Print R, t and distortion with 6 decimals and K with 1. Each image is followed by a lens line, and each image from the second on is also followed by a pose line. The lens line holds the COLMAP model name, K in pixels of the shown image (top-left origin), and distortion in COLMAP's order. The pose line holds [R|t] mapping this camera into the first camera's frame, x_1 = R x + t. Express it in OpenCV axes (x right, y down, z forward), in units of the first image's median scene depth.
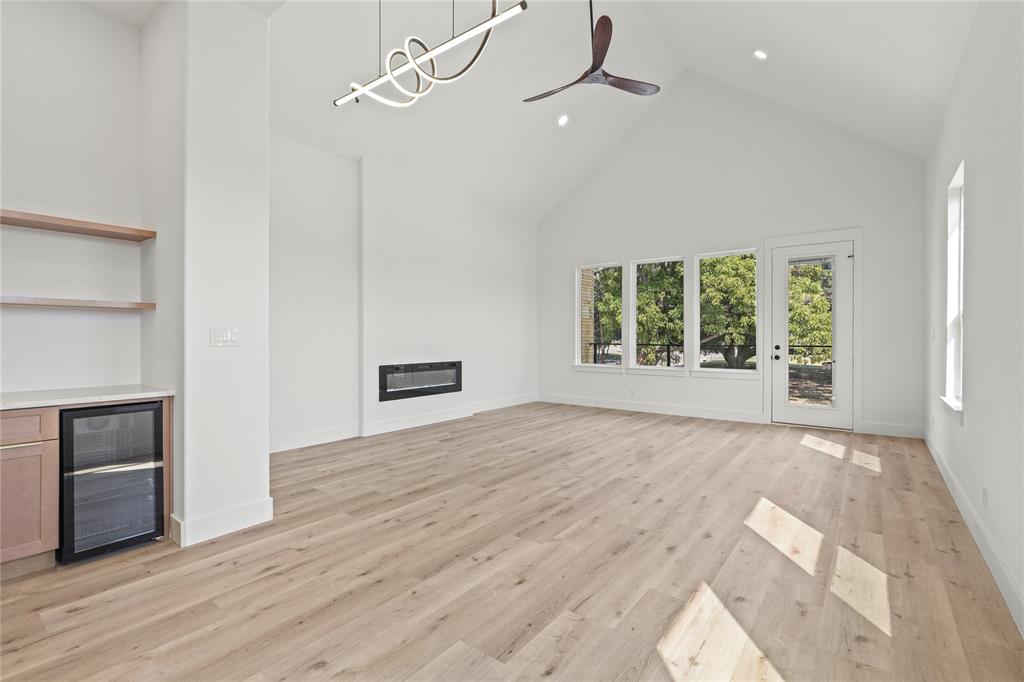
lens RADIAL K [[467.1, 0, 512.0], [0, 467.1, 337.9], [0, 0, 1]] dist [-0.000690, -0.000001]
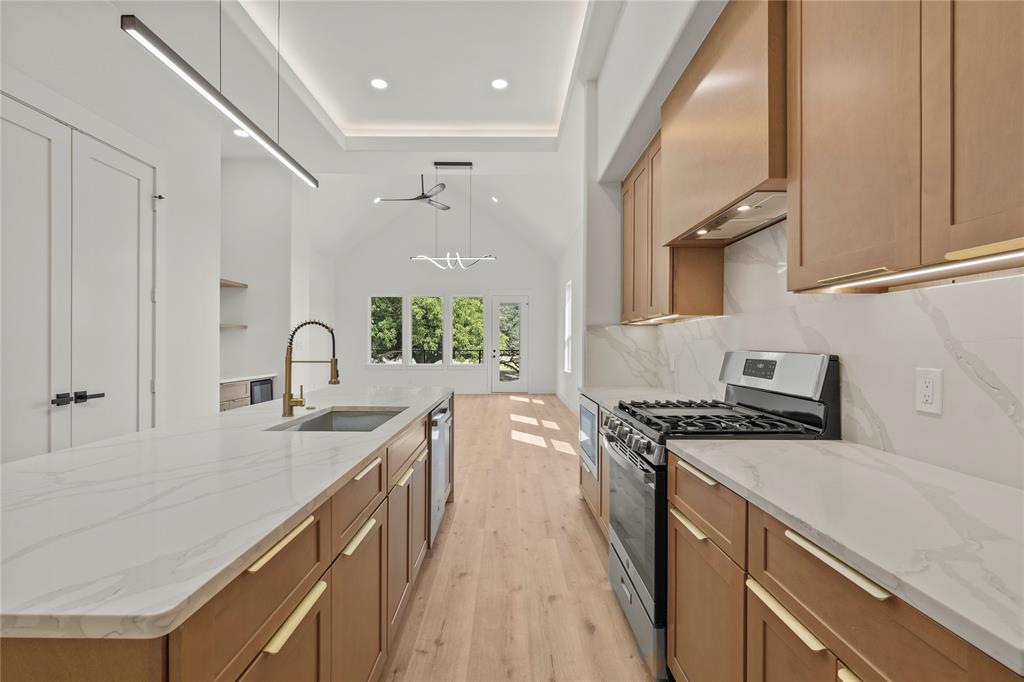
lens RADIAL K [[463.6, 0, 509.9], [0, 463.6, 344.5], [0, 0, 1]] dist [0.000145, 0.000014]
pose [[0.787930, 0.003202, 0.615757, -0.430458], [-0.001592, 0.999994, -0.003162, 0.001518], [-0.615763, 0.001511, 0.787930, -0.397274]]
